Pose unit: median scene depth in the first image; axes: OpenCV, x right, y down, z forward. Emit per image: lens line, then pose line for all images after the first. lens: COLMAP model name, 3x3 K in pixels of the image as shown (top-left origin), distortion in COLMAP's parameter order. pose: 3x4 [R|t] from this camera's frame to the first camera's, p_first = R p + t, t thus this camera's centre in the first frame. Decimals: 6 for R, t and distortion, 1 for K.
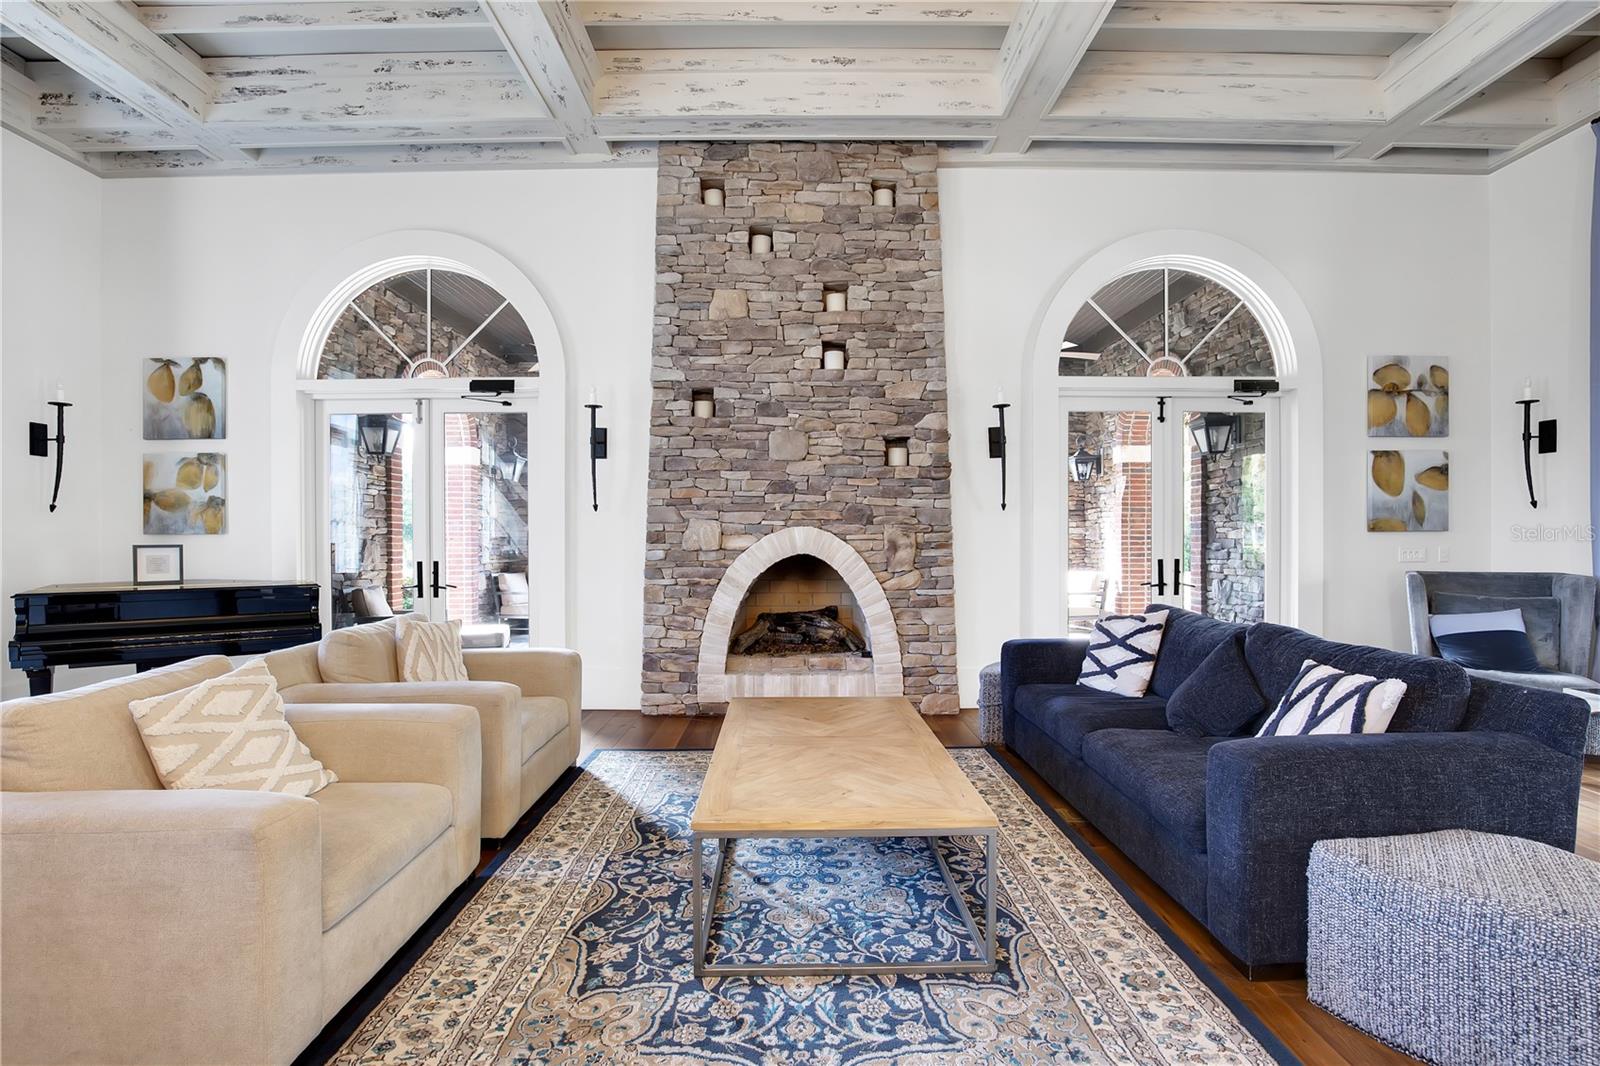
lens RADIAL K [[747.0, 0, 800.9], [0, 747.0, 537.3], [0, 0, 1]] dist [-0.012384, 0.003295]
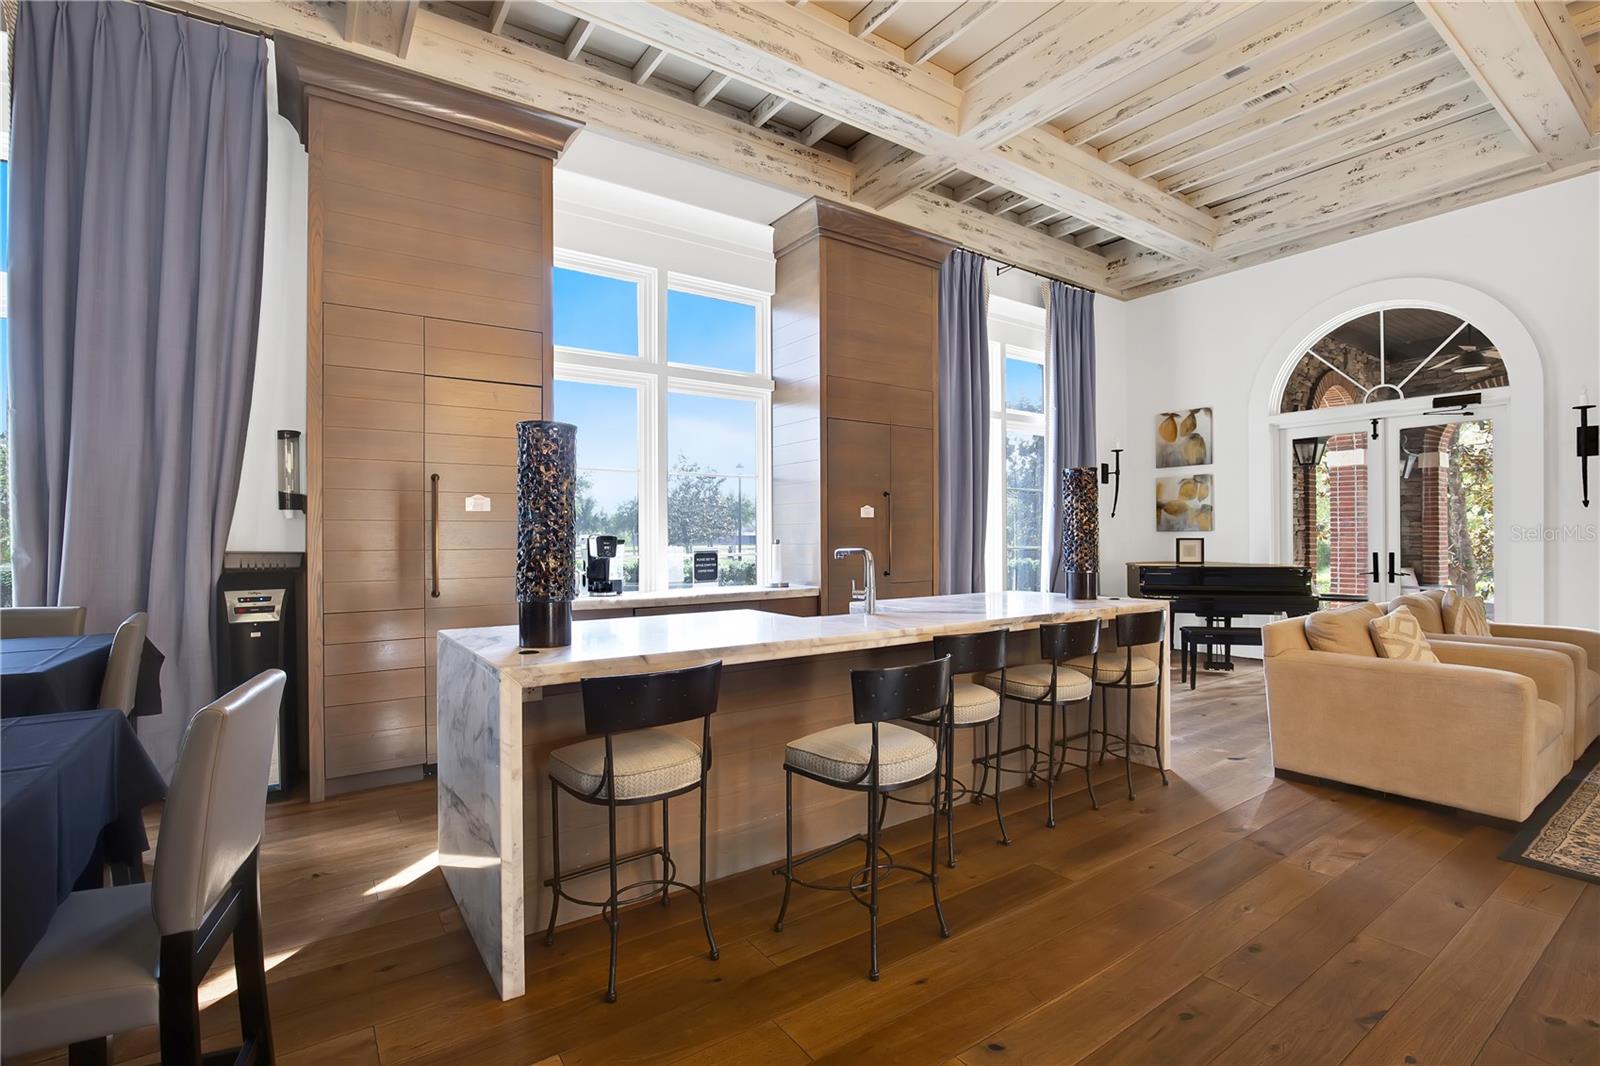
lens RADIAL K [[747.0, 0, 811.1], [0, 747.0, 525.9], [0, 0, 1]] dist [-0.012384, 0.003295]
pose [[0.588683, -0.010165, -0.808300, -0.076345], [0.001873, 0.999935, -0.011211, 0.000873], [0.808362, 0.005085, 0.588664, -0.463587]]
